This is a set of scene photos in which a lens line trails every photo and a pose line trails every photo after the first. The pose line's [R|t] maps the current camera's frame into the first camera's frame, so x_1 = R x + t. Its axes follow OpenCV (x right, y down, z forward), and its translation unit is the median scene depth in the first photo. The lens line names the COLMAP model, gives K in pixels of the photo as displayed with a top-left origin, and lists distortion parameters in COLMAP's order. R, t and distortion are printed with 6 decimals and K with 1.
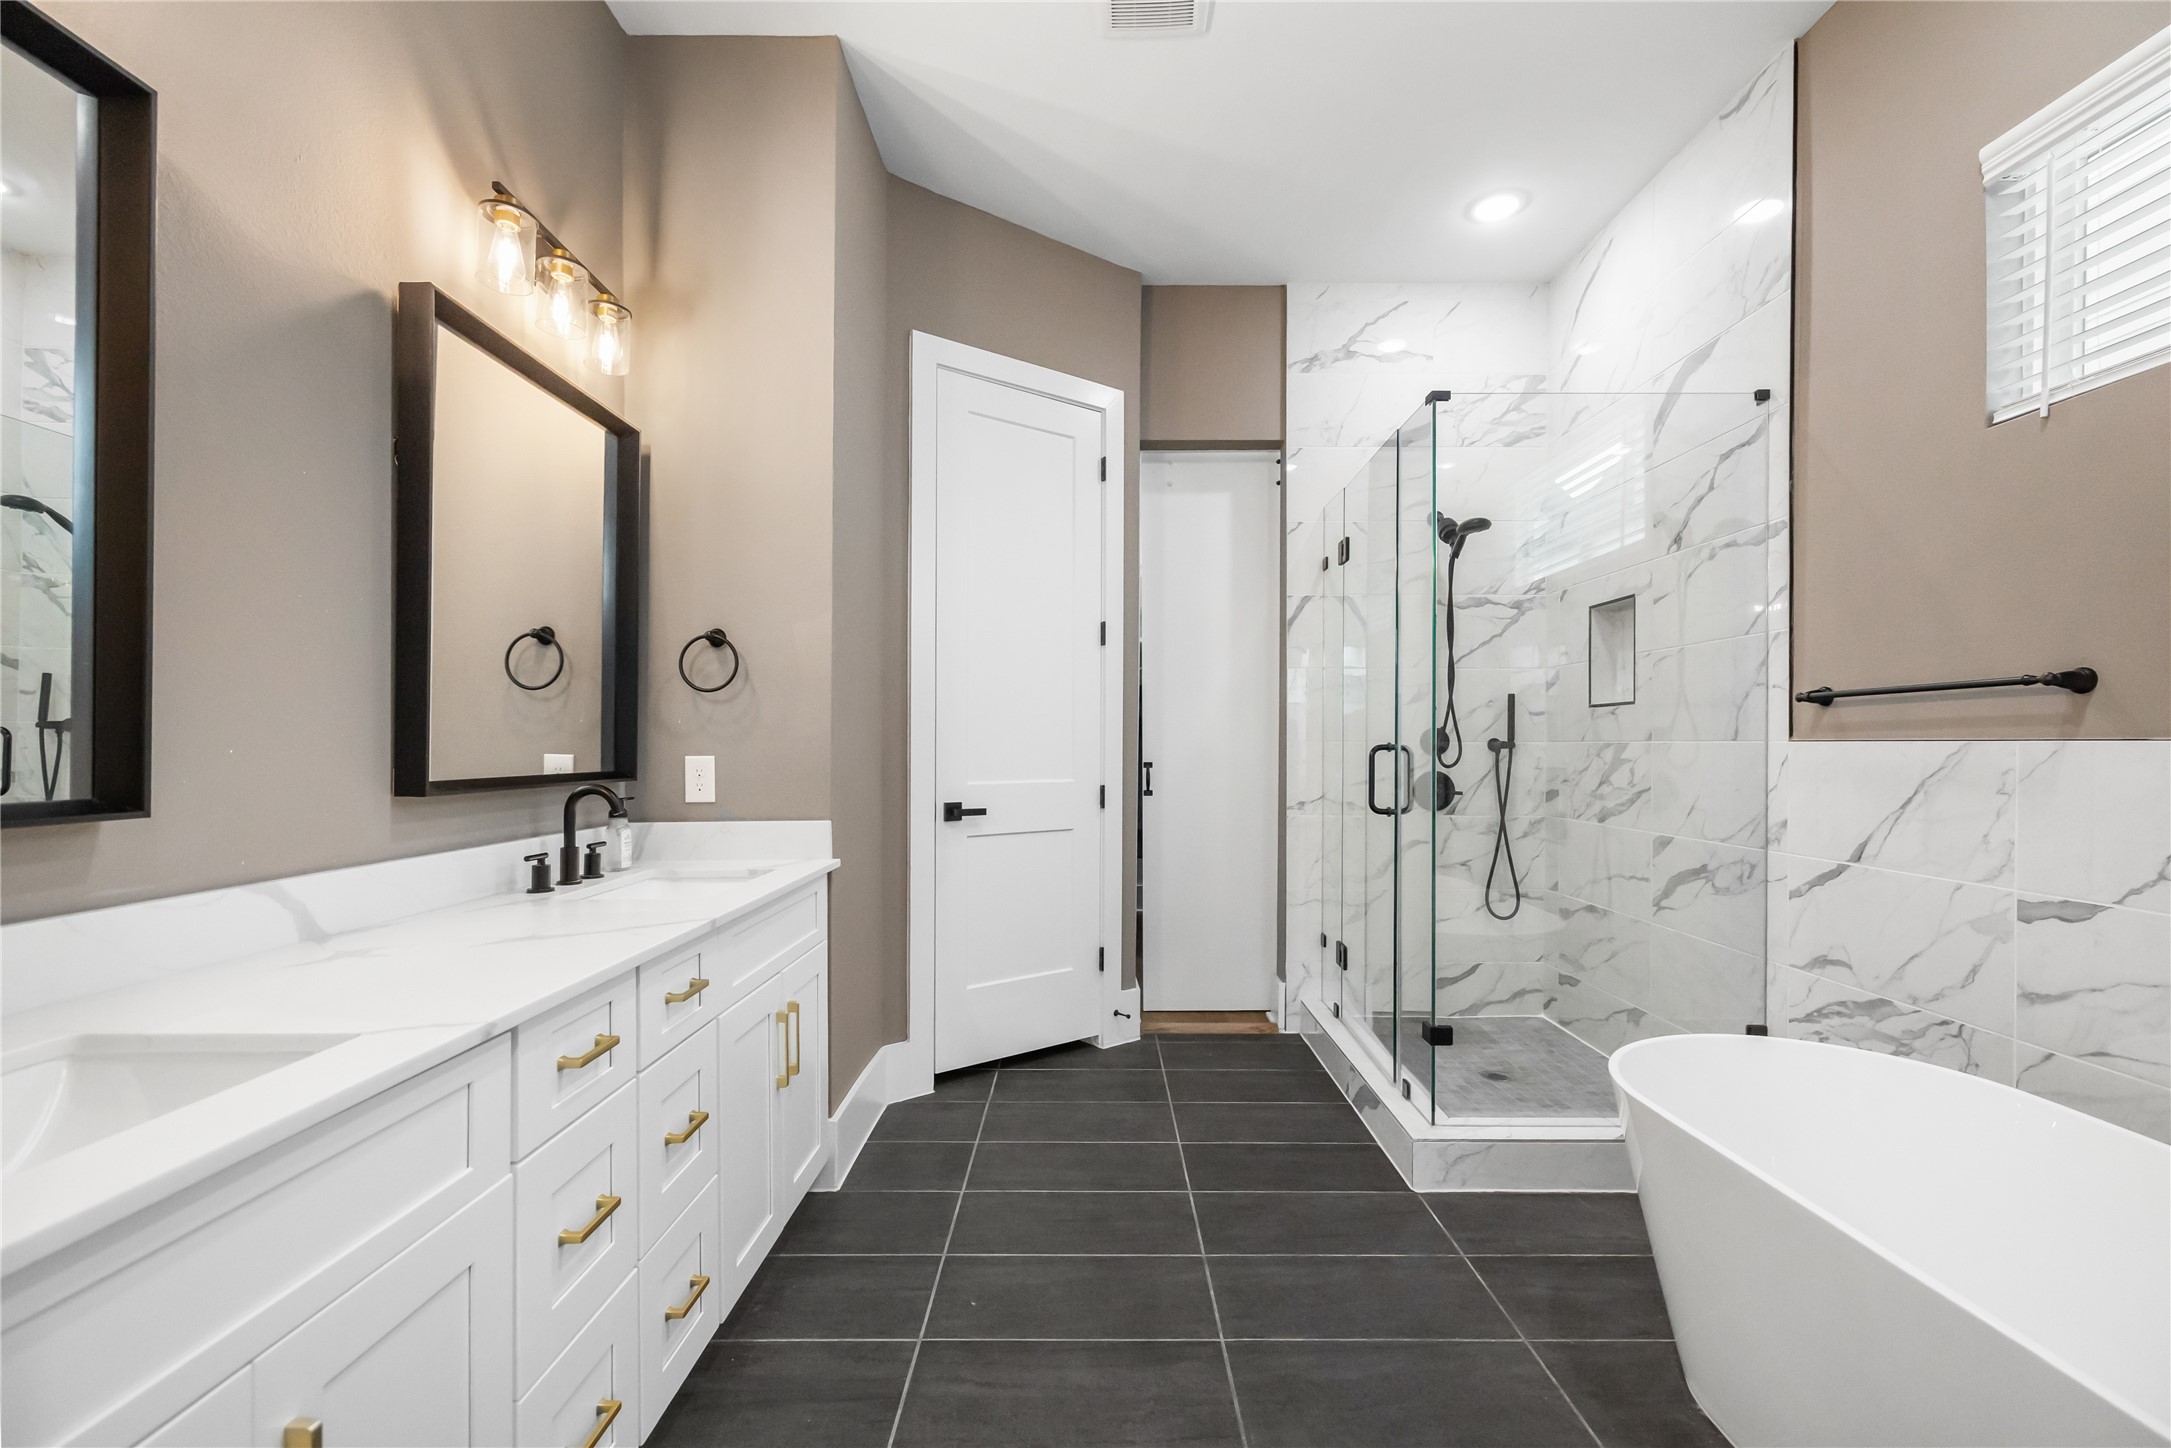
lens RADIAL K [[926.7, 0, 1103.7], [0, 926.7, 731.5], [0, 0, 1]] dist [0.000895, -0.000339]
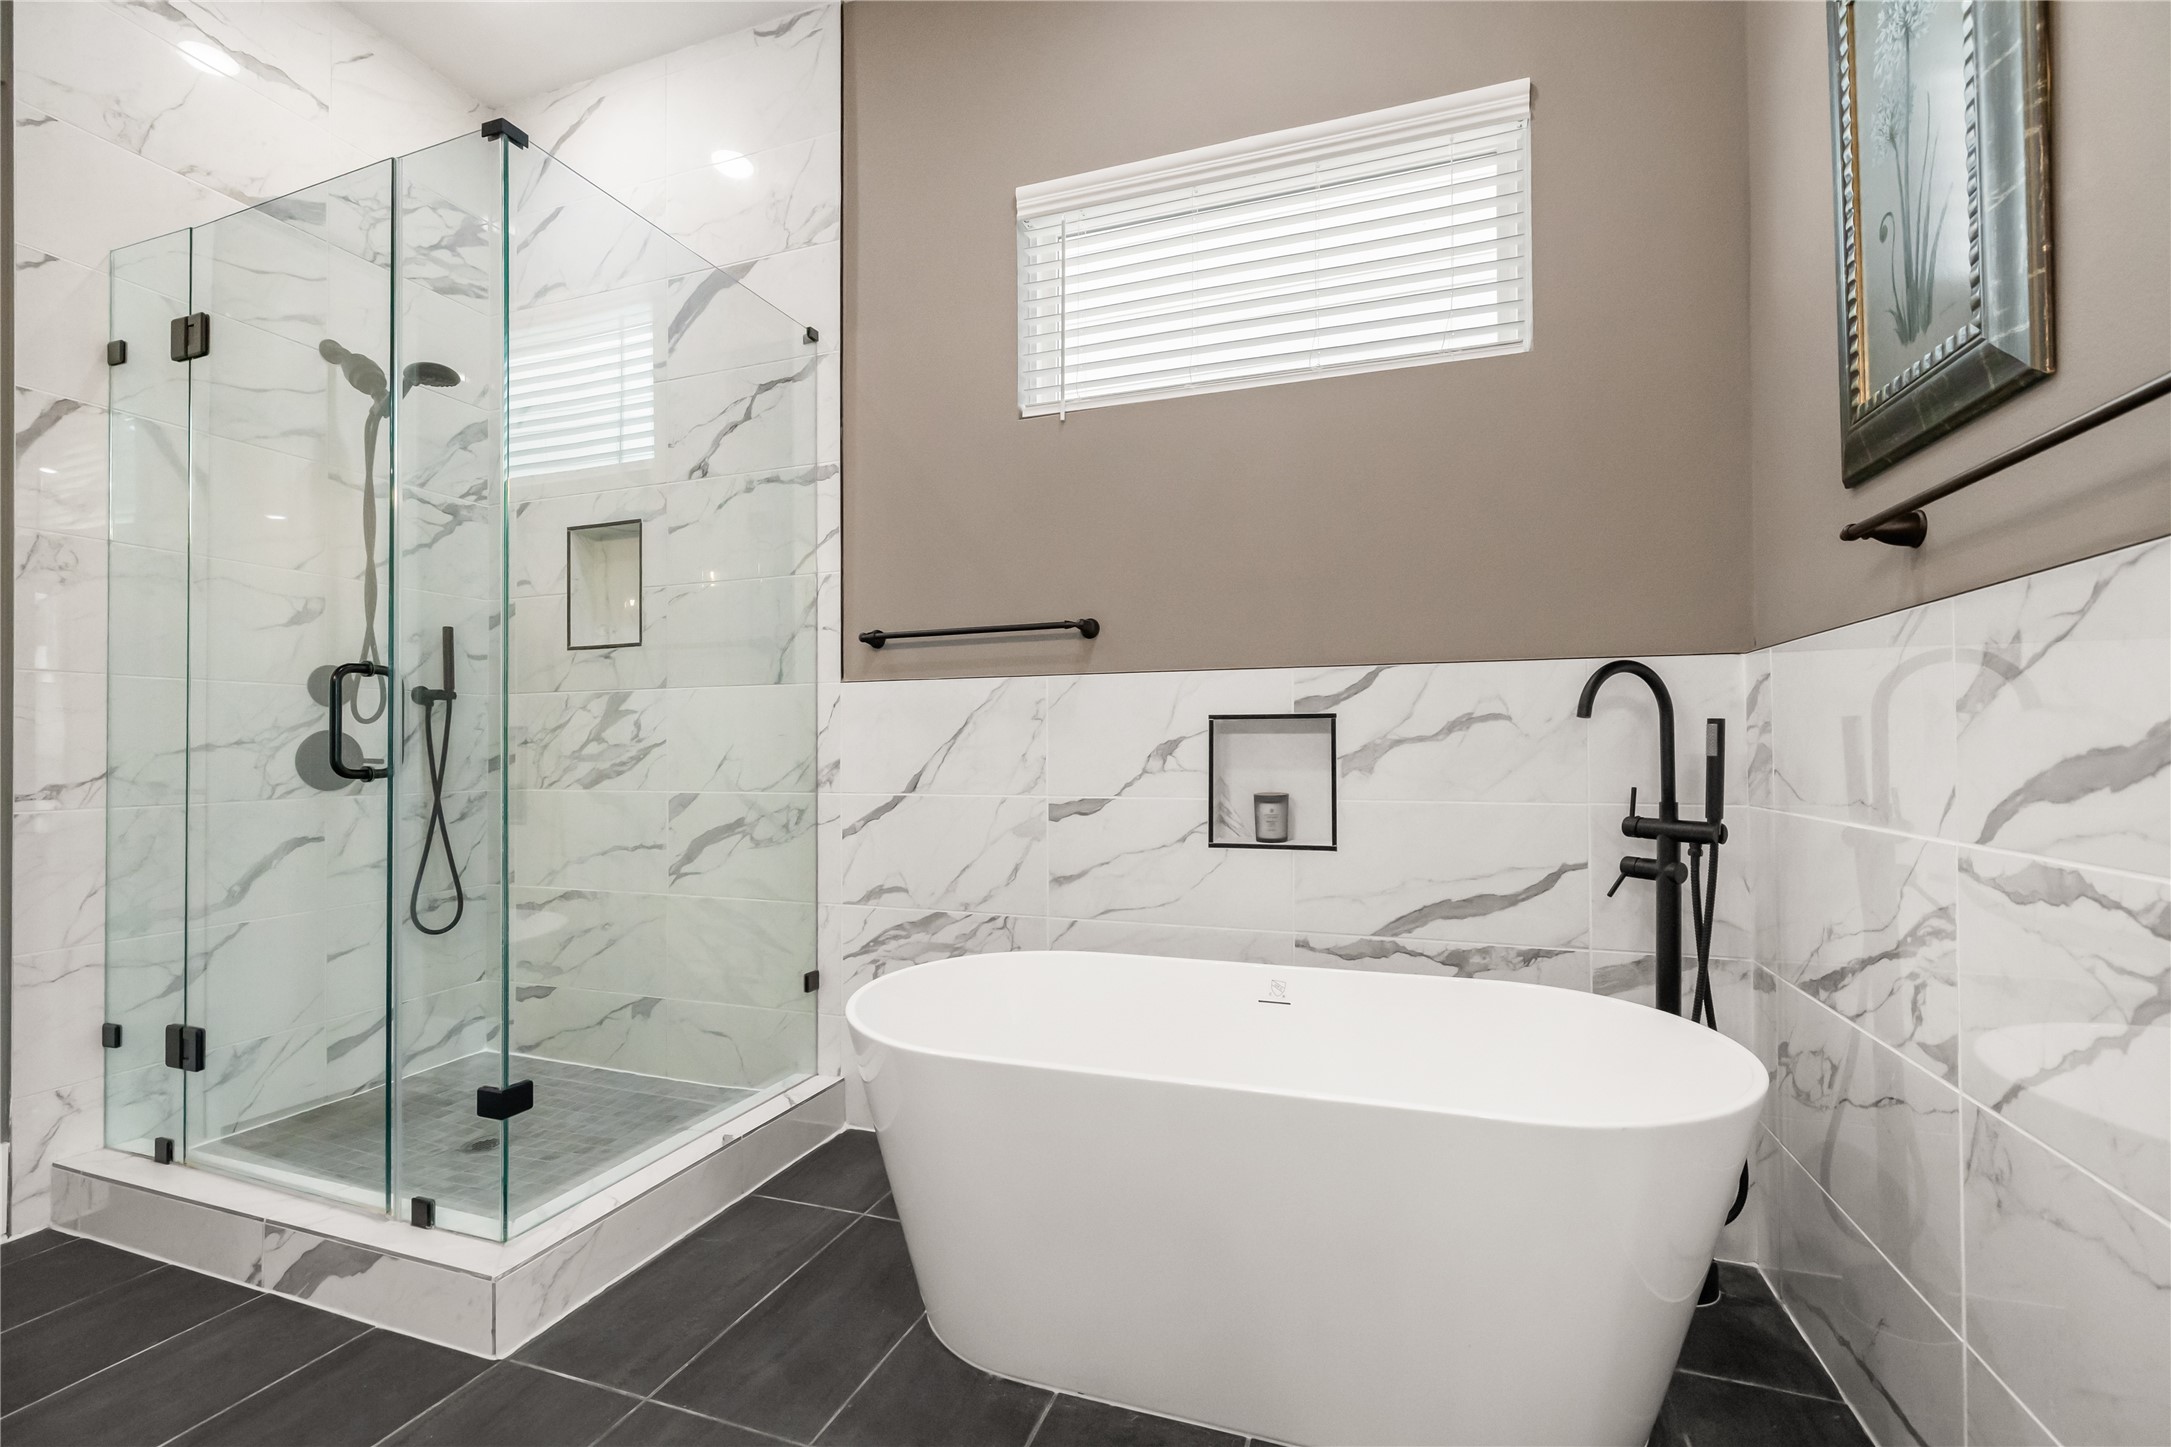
lens RADIAL K [[926.7, 0, 1103.7], [0, 926.7, 731.0], [0, 0, 1]] dist [0.000895, -0.000339]
pose [[0.342622, 0.008065, 0.939439, -0.109503], [-0.002440, 0.999967, -0.007695, 0.067535], [-0.939470, 0.000345, 0.342631, 0.366911]]
